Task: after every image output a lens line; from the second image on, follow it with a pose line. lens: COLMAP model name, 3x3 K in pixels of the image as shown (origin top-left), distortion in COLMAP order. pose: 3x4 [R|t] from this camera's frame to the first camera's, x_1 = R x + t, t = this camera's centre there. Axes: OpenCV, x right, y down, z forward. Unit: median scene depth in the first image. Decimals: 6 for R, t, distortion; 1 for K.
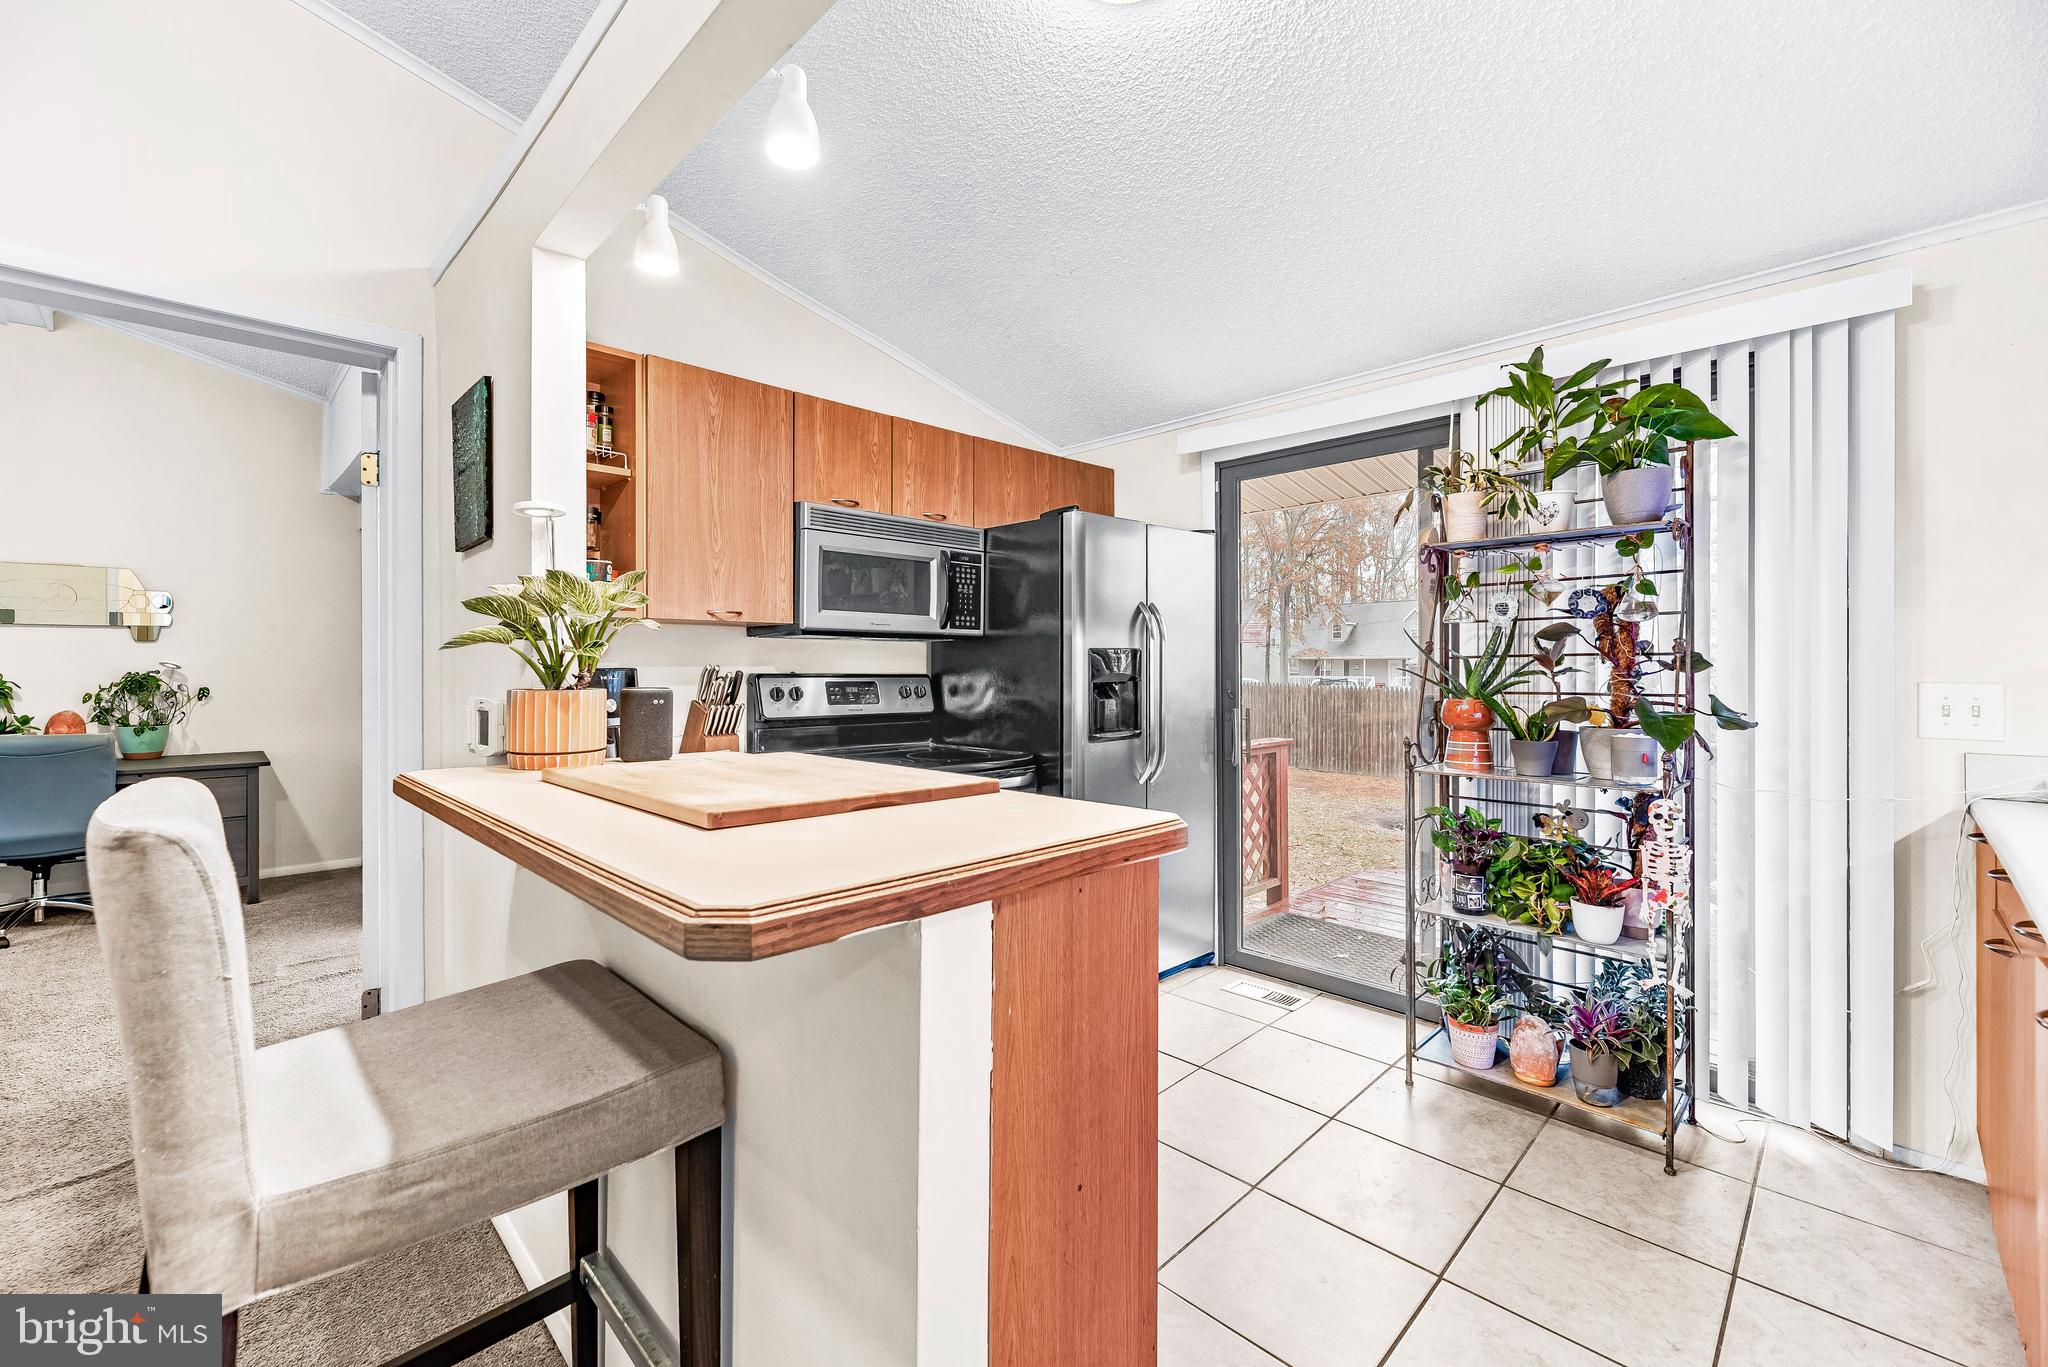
lens RADIAL K [[829.1, 0, 1011.9], [0, 829.1, 671.9], [0, 0, 1]] dist [0.002345, 0.000378]
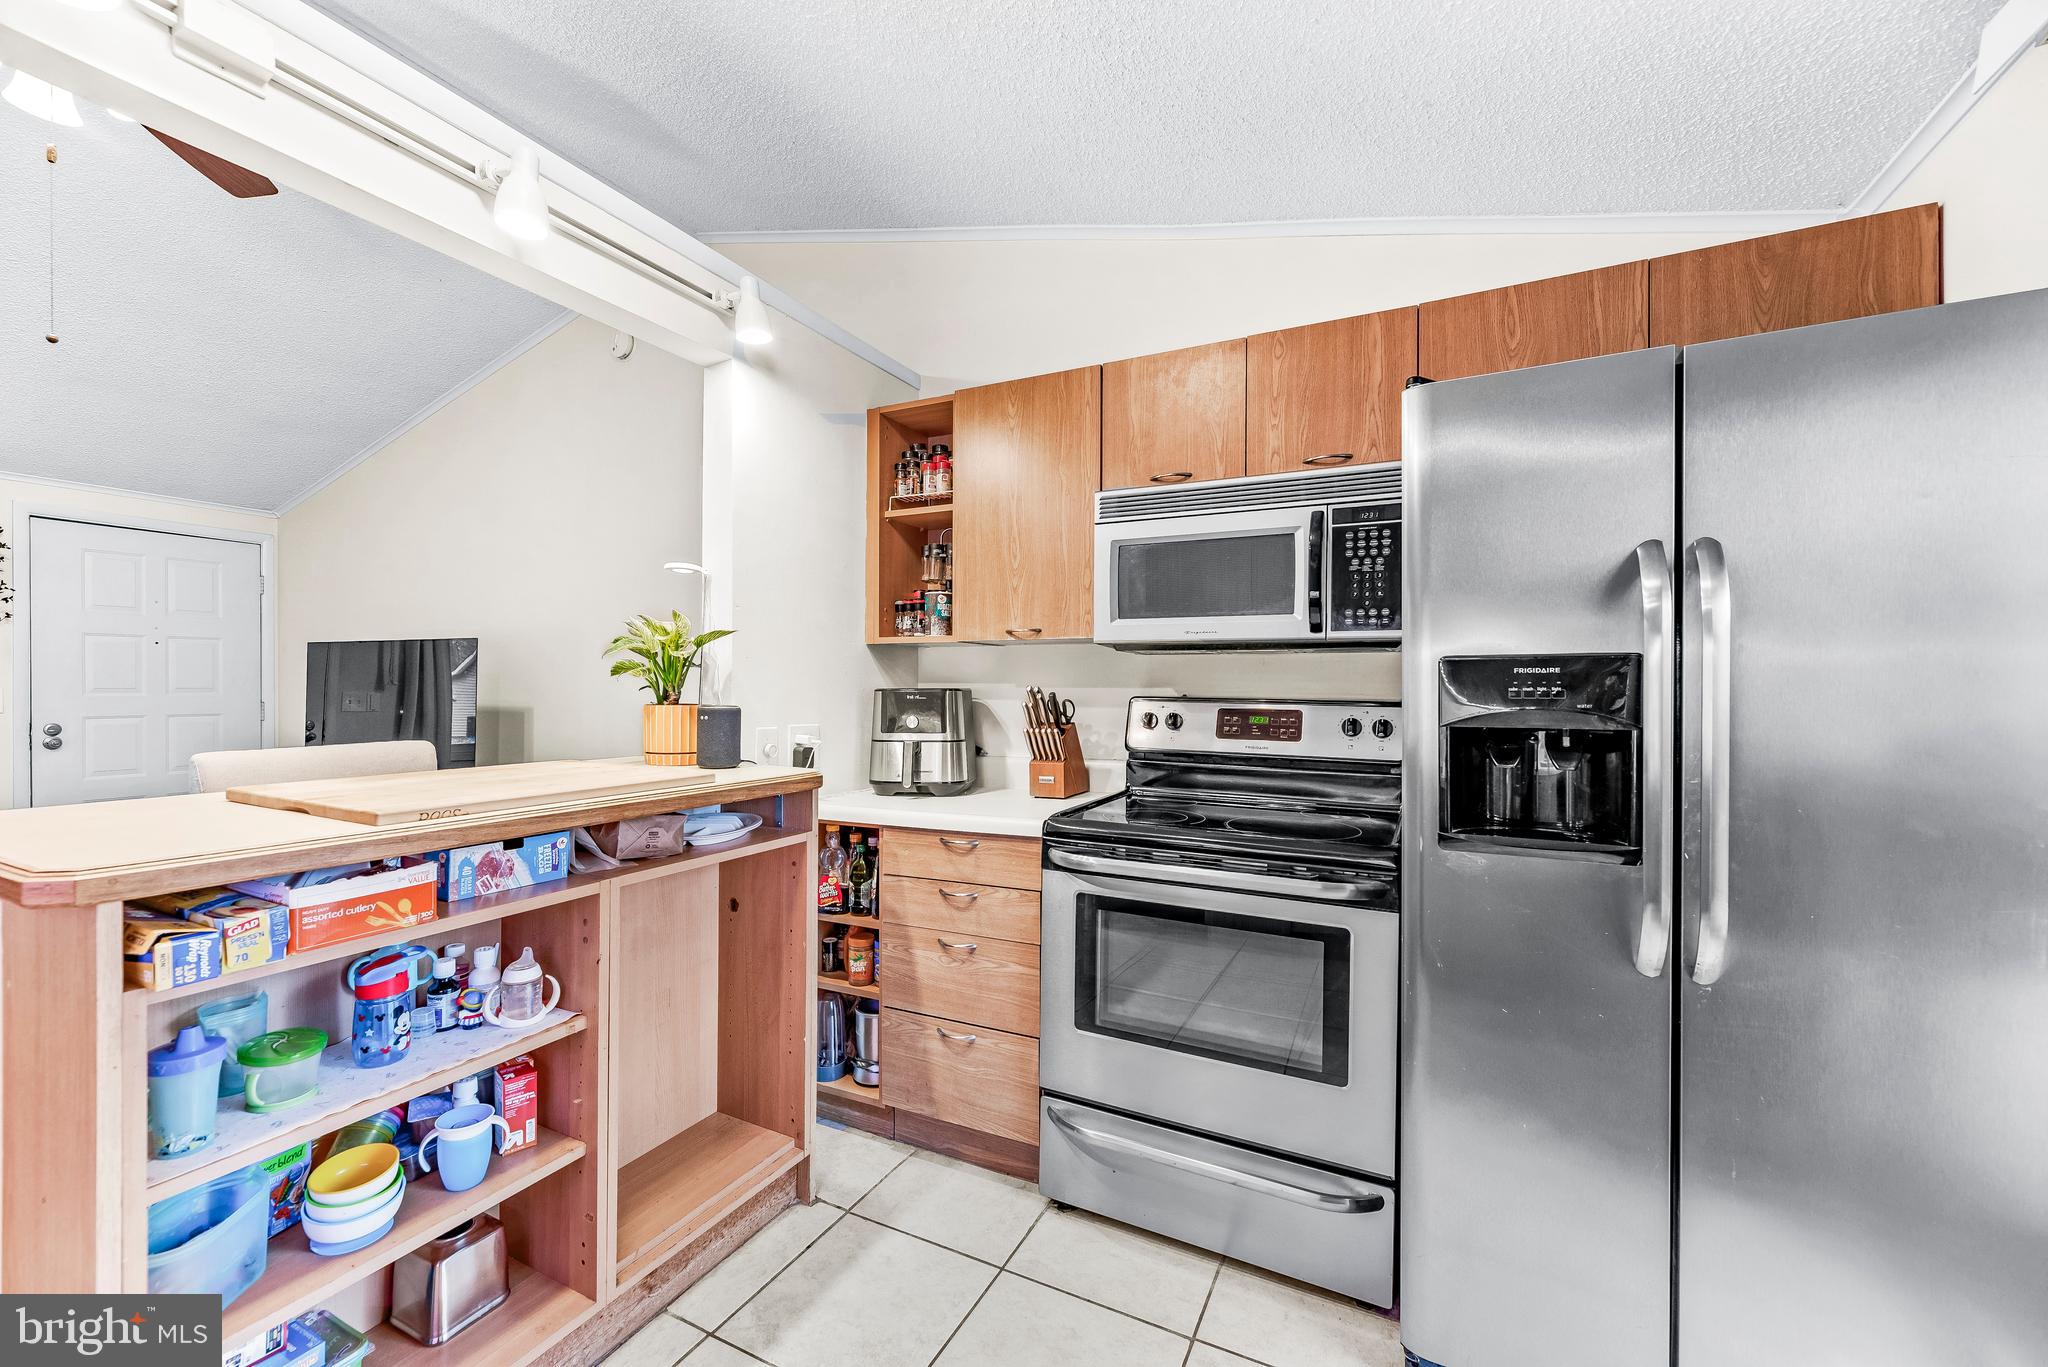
lens RADIAL K [[827.2, 0, 1023.3], [0, 827.2, 689.9], [0, 0, 1]] dist [0.001690, 0.000553]
pose [[0.331595, 0.011229, -0.943355, 0.451361], [-0.009080, 0.999921, 0.008711, -0.010090], [0.943378, 0.005677, 0.331671, 0.566428]]
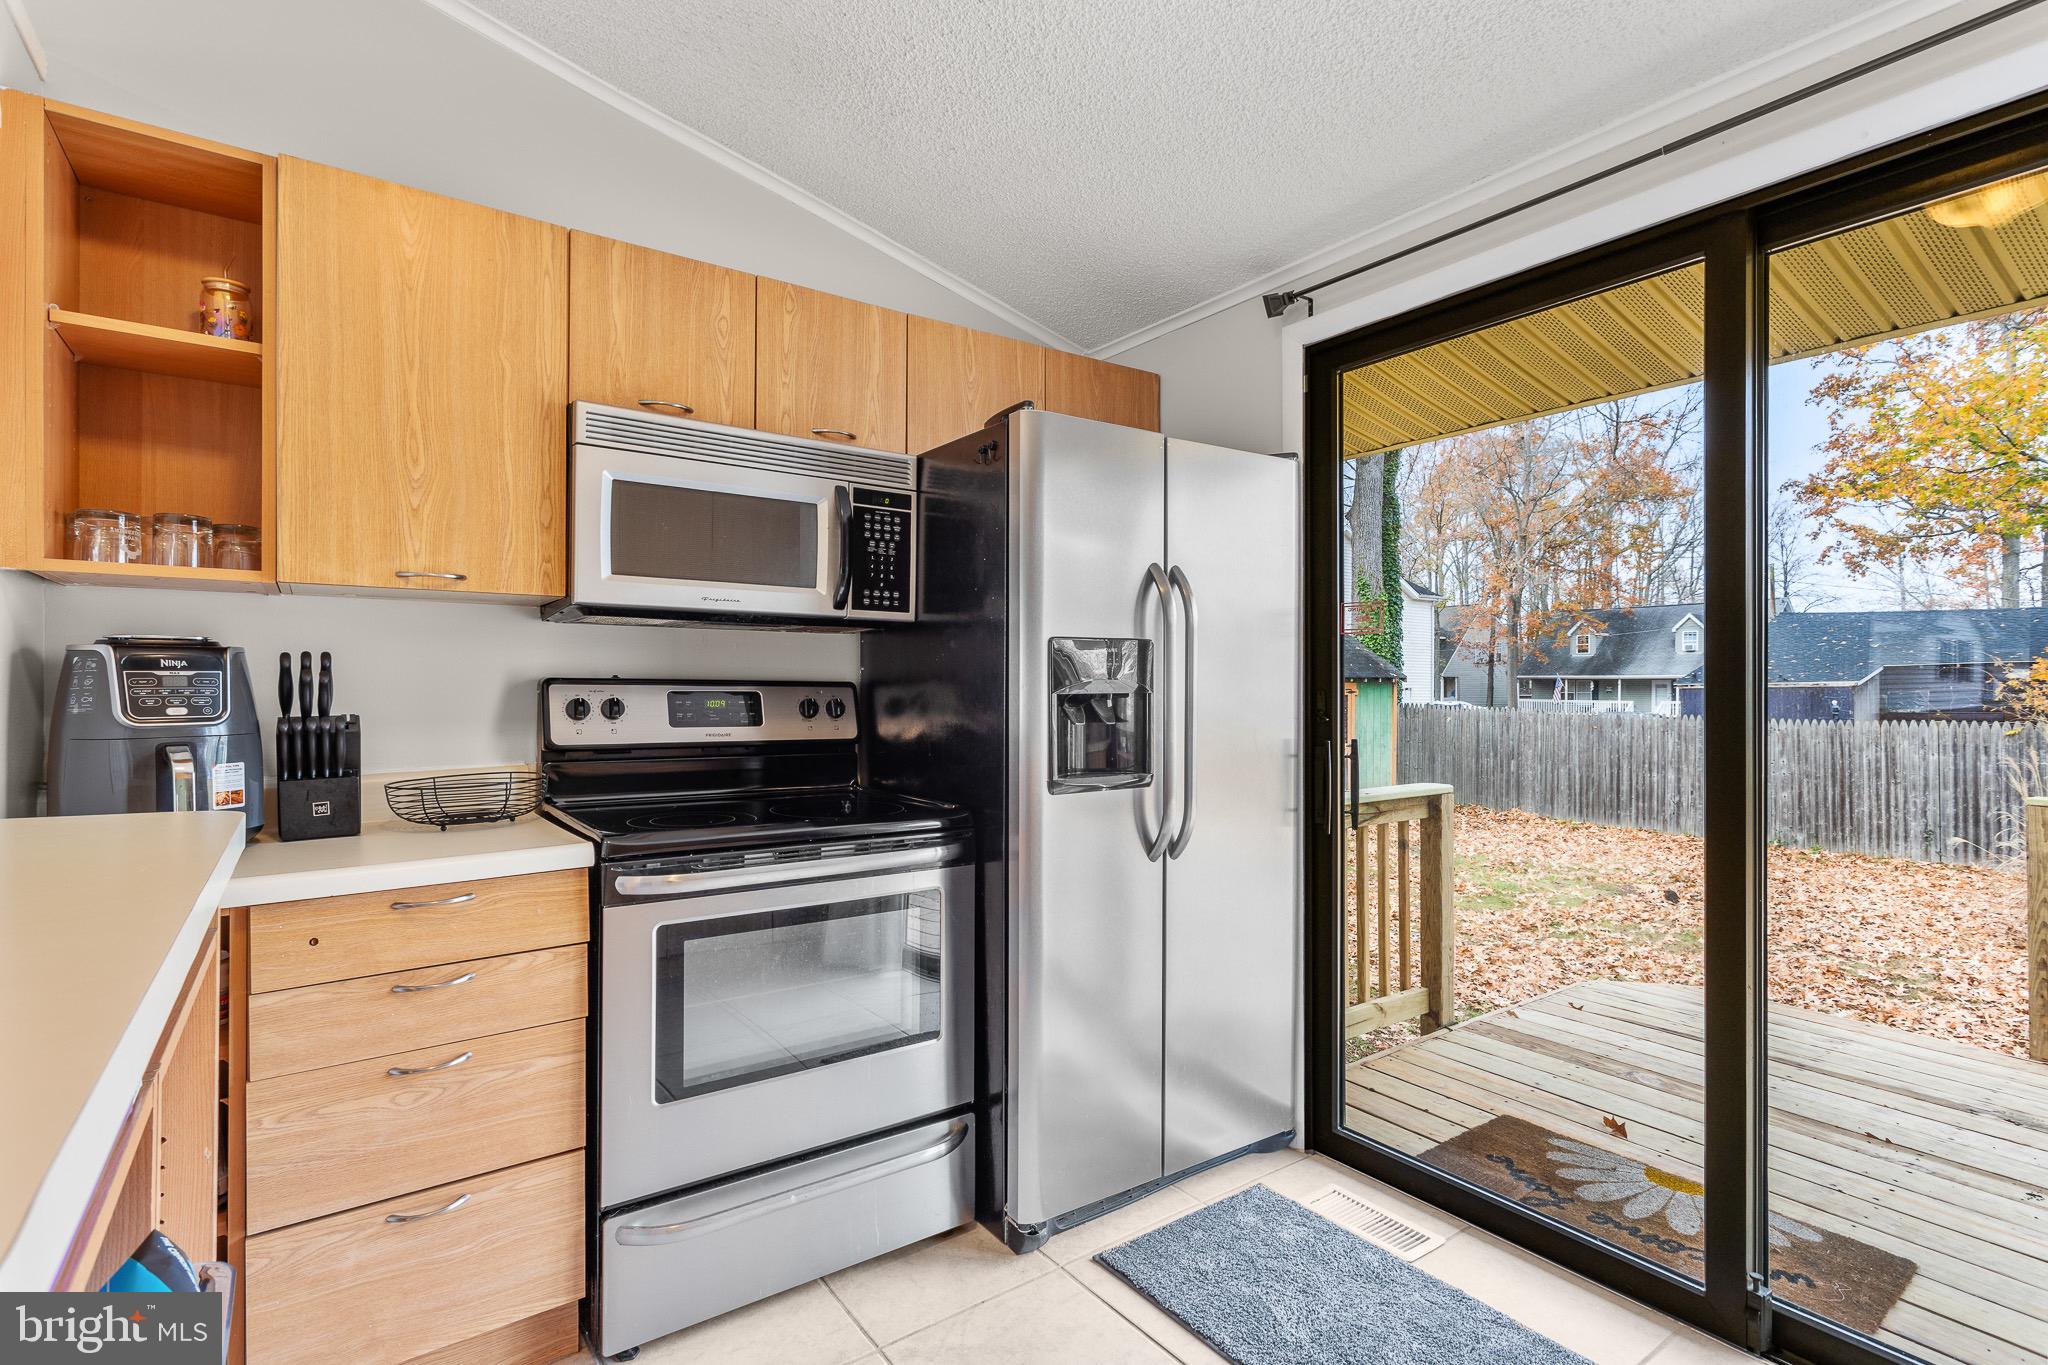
lens RADIAL K [[963.0, 0, 1029.7], [0, 963.0, 688.6], [0, 0, 1]] dist [0.000378, 0.000120]
pose [[0.989247, 0.007179, -0.146081, 0.169586], [-0.007351, 0.999973, -0.000642, 0.008356], [0.146072, 0.001708, 0.989272, 0.287636]]
